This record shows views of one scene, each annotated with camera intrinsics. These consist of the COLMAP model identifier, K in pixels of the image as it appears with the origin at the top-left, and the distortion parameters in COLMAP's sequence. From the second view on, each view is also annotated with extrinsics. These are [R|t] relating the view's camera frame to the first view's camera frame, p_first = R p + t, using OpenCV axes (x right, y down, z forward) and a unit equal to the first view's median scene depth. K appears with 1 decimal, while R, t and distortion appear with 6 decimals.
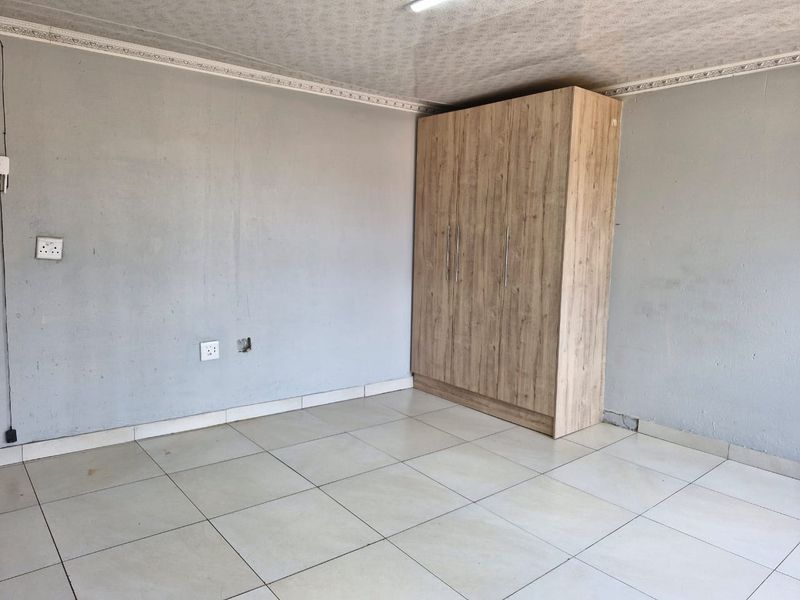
lens RADIAL K [[550.4, 0, 394.9], [0, 550.4, 289.6], [0, 0, 1]] dist [0.086803, -0.102401]
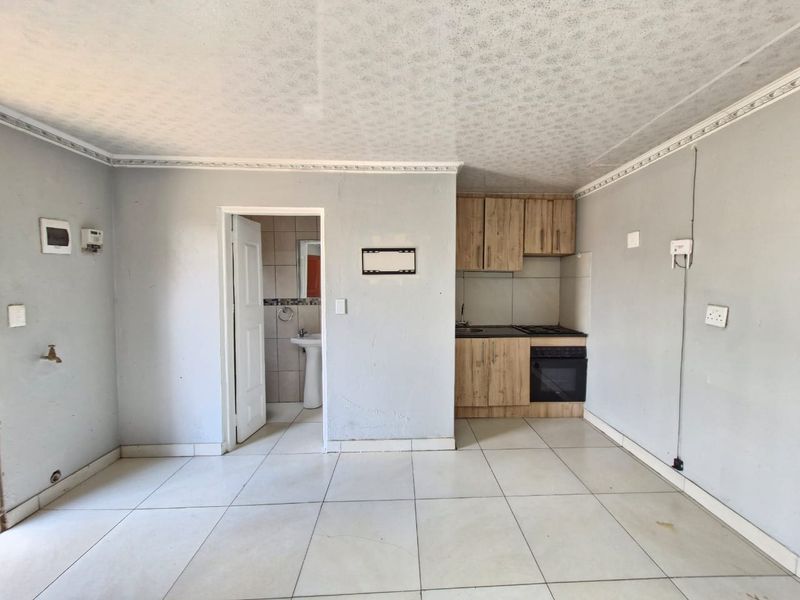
lens RADIAL K [[313.8, 0, 414.6], [0, 313.8, 293.9], [0, 0, 1]] dist [-0.000056, 0.000011]
pose [[-0.591385, 0.005848, -0.806368, 0.168617], [-0.097338, 0.992144, 0.078582, -0.084817], [0.800493, 0.124963, -0.586170, 0.704024]]
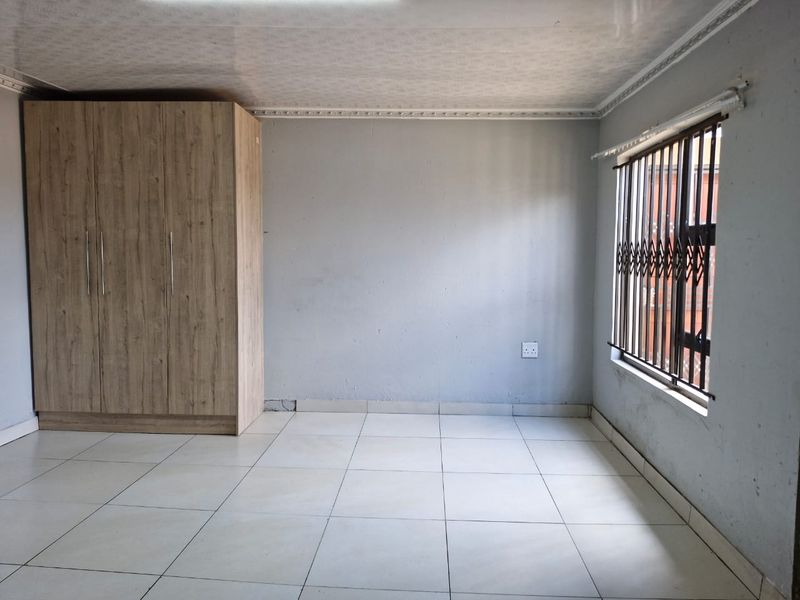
lens RADIAL K [[550.4, 0, 394.9], [0, 550.4, 289.6], [0, 0, 1]] dist [0.086803, -0.102401]
pose [[0.680149, -0.069474, 0.729774, -0.244966], [0.080605, 0.996550, 0.019747, -0.002560], [-0.728629, 0.045393, 0.683403, 0.055250]]
